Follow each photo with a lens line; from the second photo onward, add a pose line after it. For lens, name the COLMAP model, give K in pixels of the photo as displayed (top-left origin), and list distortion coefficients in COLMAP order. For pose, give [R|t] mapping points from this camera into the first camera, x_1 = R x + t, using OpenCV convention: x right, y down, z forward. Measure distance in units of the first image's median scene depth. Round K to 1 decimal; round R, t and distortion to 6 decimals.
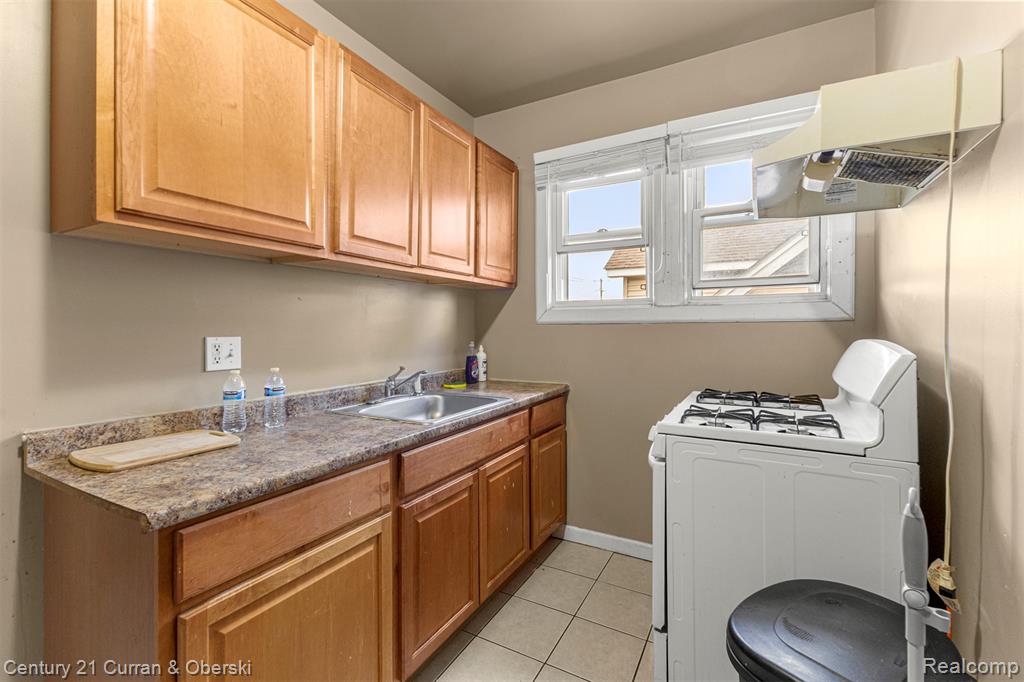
lens RADIAL K [[445.3, 0, 510.8], [0, 445.3, 333.4], [0, 0, 1]] dist [0.007599, 0.000225]
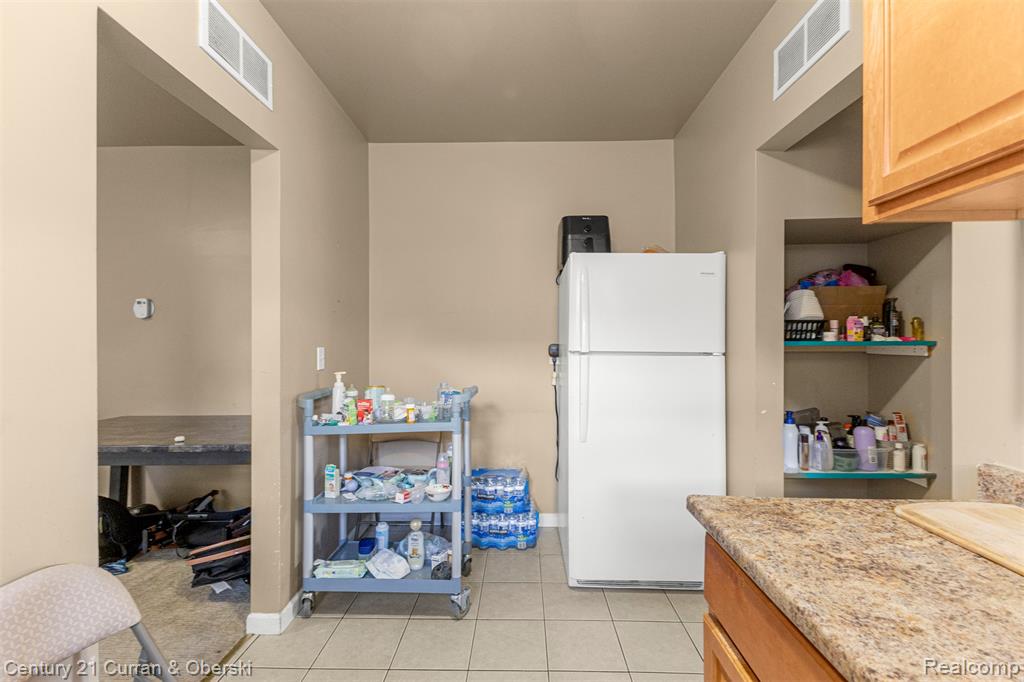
lens RADIAL K [[445.3, 0, 513.6], [0, 445.3, 338.2], [0, 0, 1]] dist [0.007599, 0.000225]
pose [[-0.889443, 0.002766, -0.457038, 0.128797], [-0.001802, 0.999953, 0.009559, -0.025897], [0.457043, 0.009326, -0.889396, 1.442842]]
